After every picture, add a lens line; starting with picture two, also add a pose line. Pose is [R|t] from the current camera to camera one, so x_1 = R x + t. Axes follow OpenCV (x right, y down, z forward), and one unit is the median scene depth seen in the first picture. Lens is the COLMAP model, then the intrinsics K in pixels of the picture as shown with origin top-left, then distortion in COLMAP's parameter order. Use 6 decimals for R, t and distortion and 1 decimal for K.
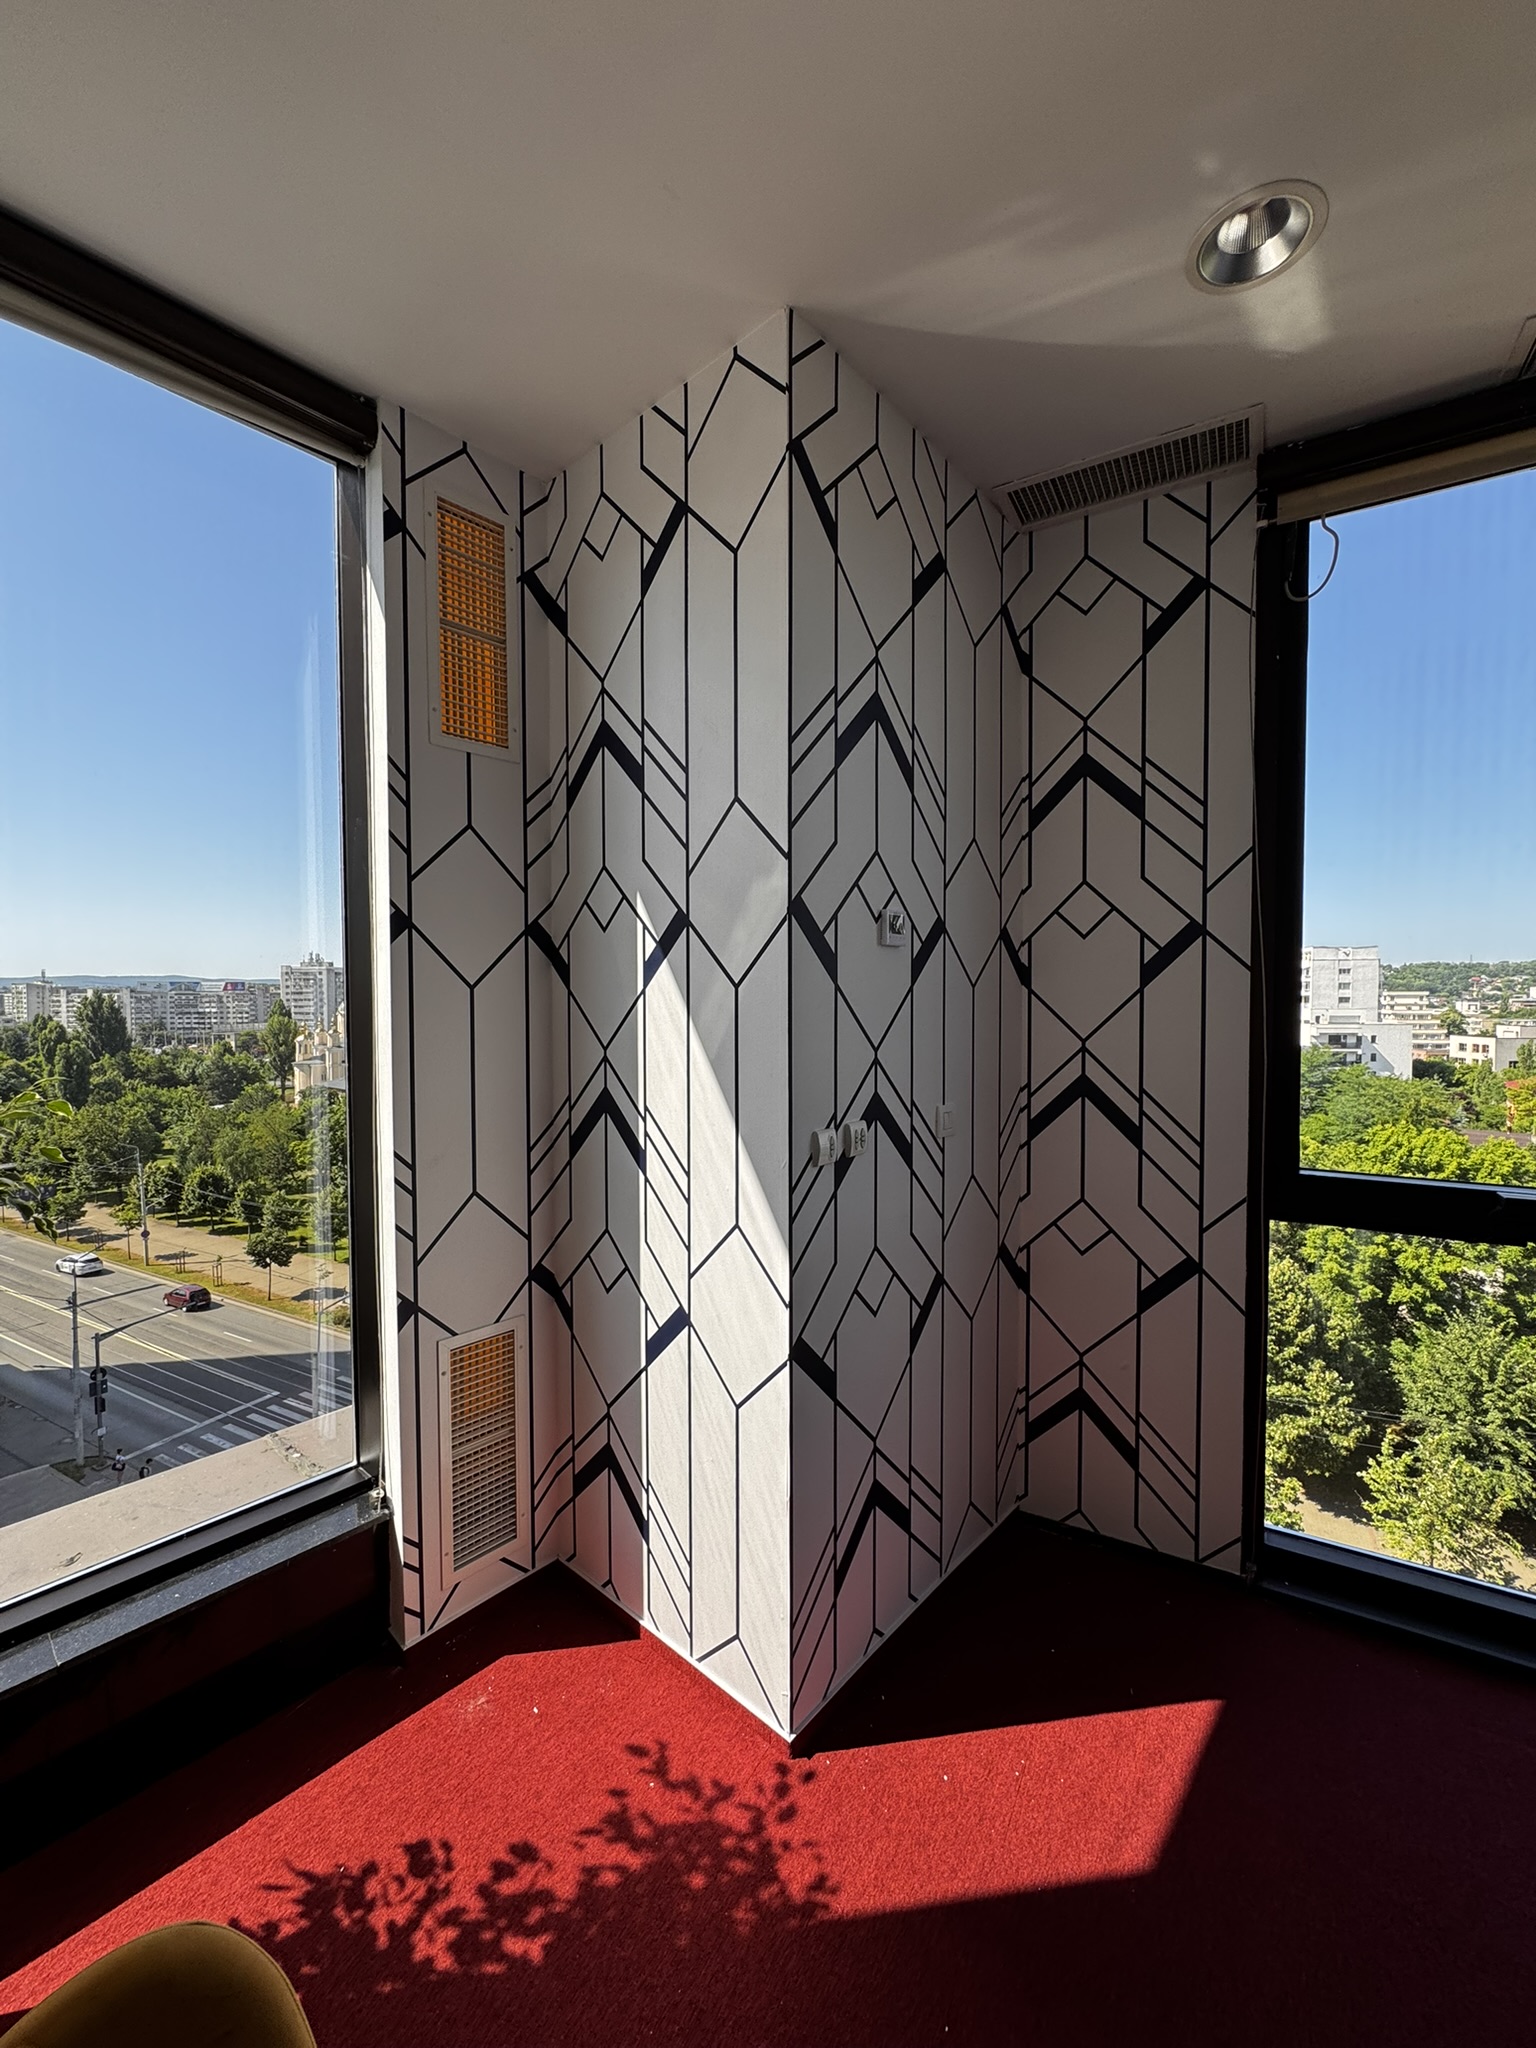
lens RADIAL K [[813.2, 0, 769.5], [0, 813.2, 1024.2], [0, 0, 1]] dist [-0.002377, 0.000892]
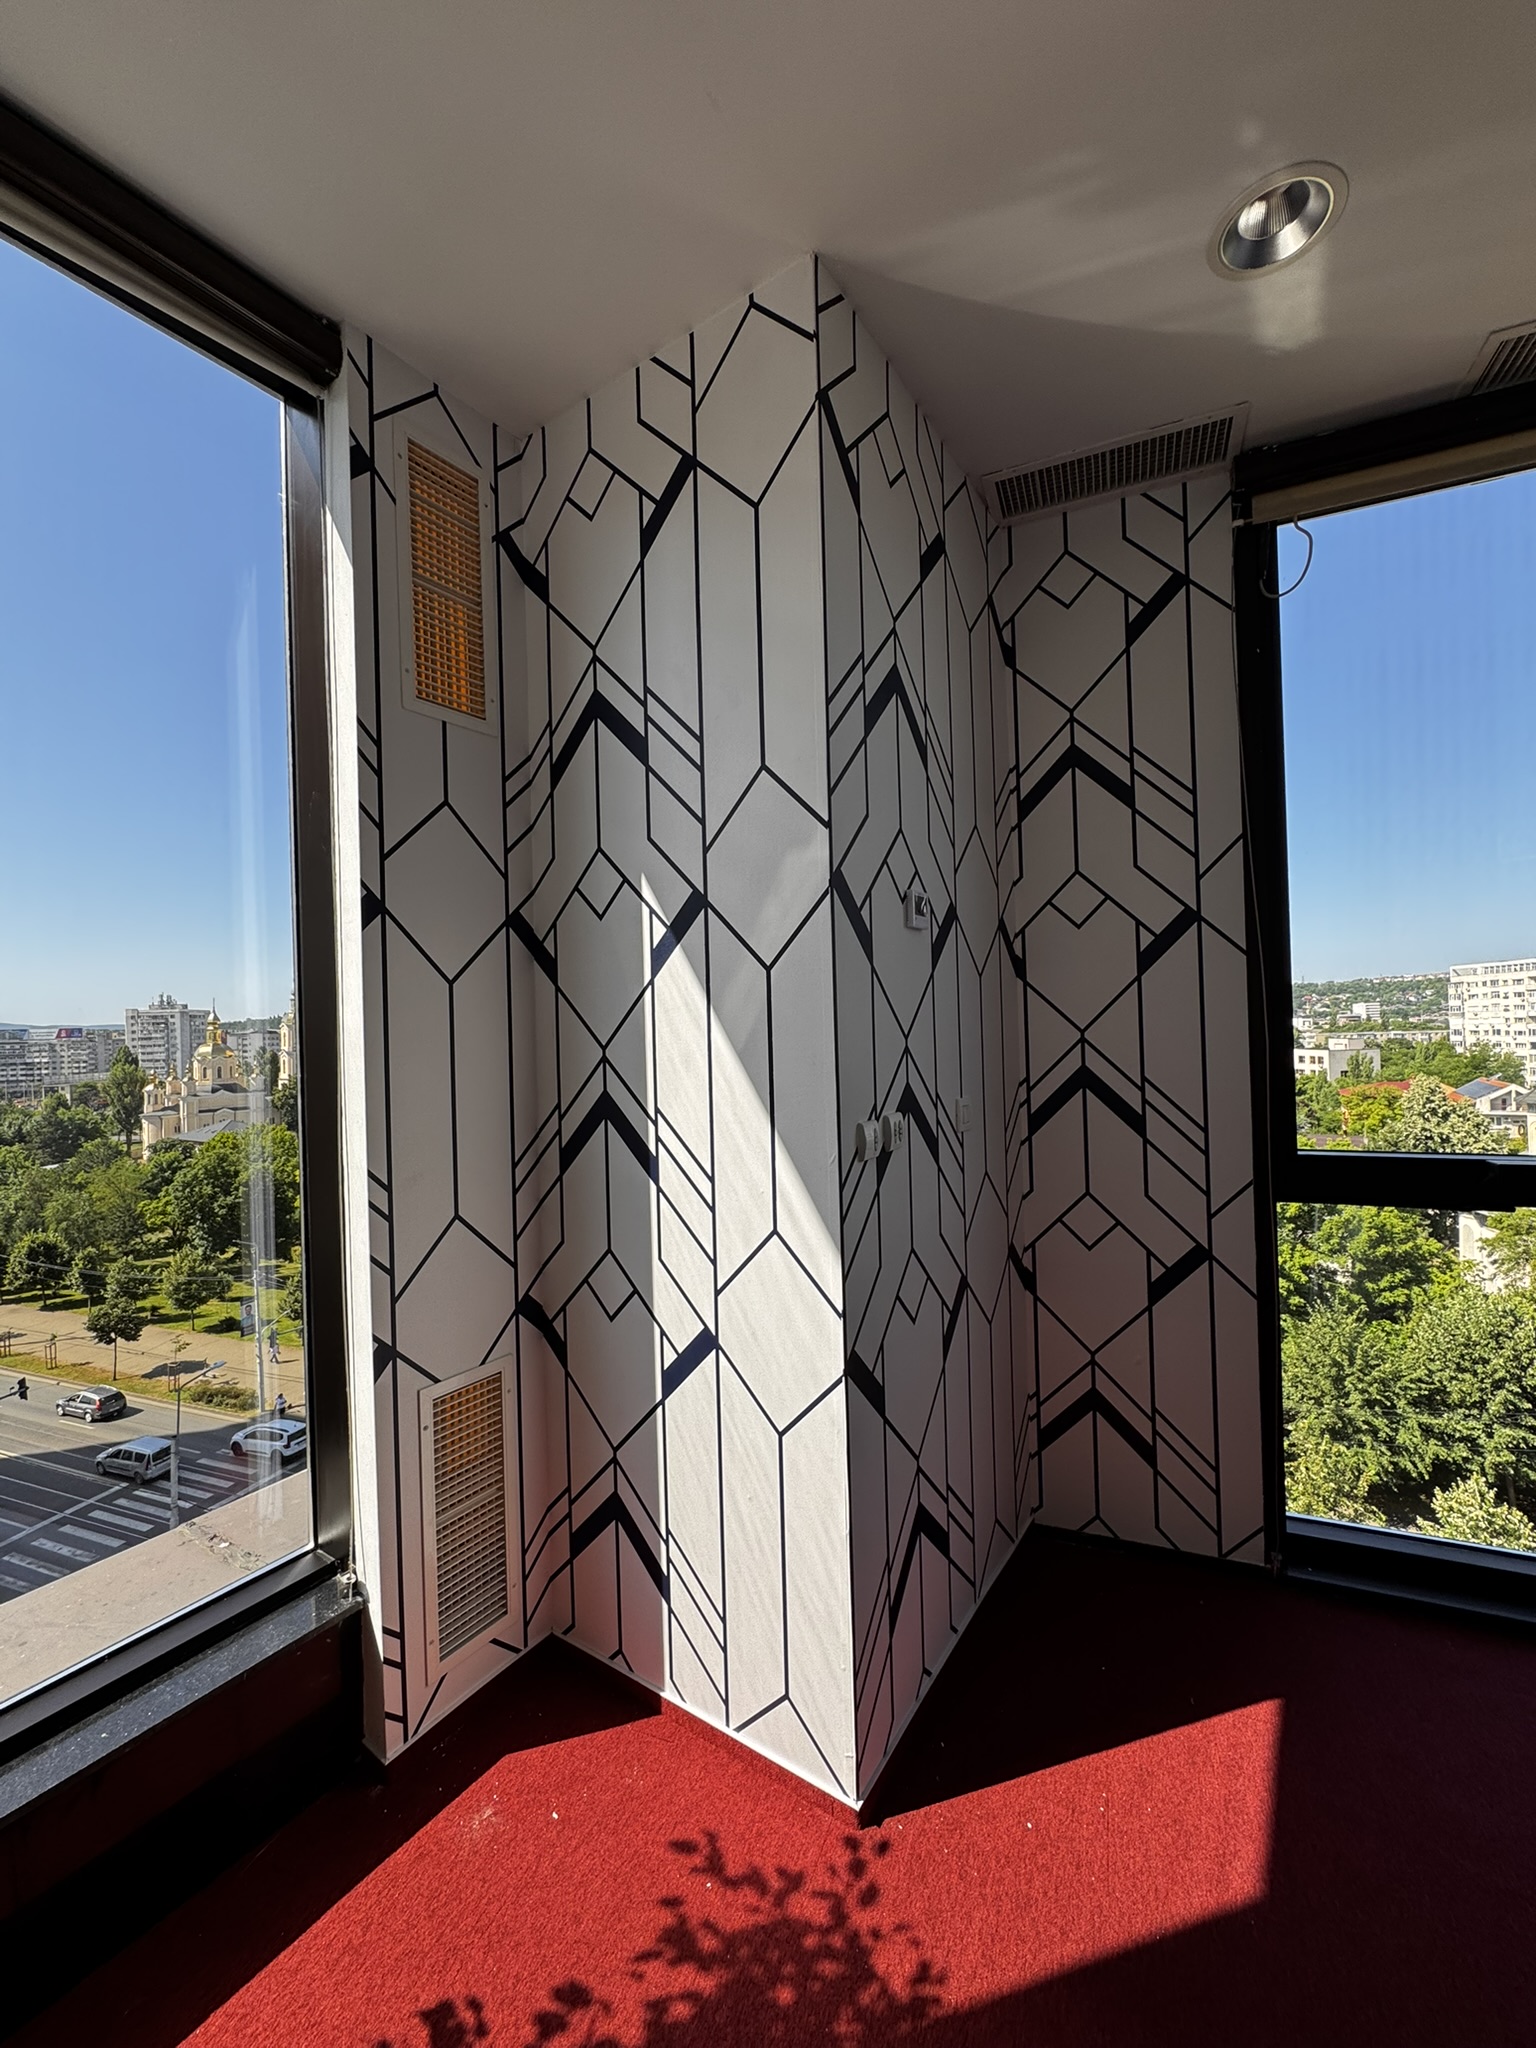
lens RADIAL K [[813.2, 0, 767.8], [0, 813.2, 1024.7], [0, 0, 1]] dist [-0.002377, 0.000892]
pose [[0.991401, -0.024370, 0.128569, -0.143320], [0.029341, 0.998888, -0.036914, 0.045016], [-0.127526, 0.040369, 0.991013, 0.081347]]
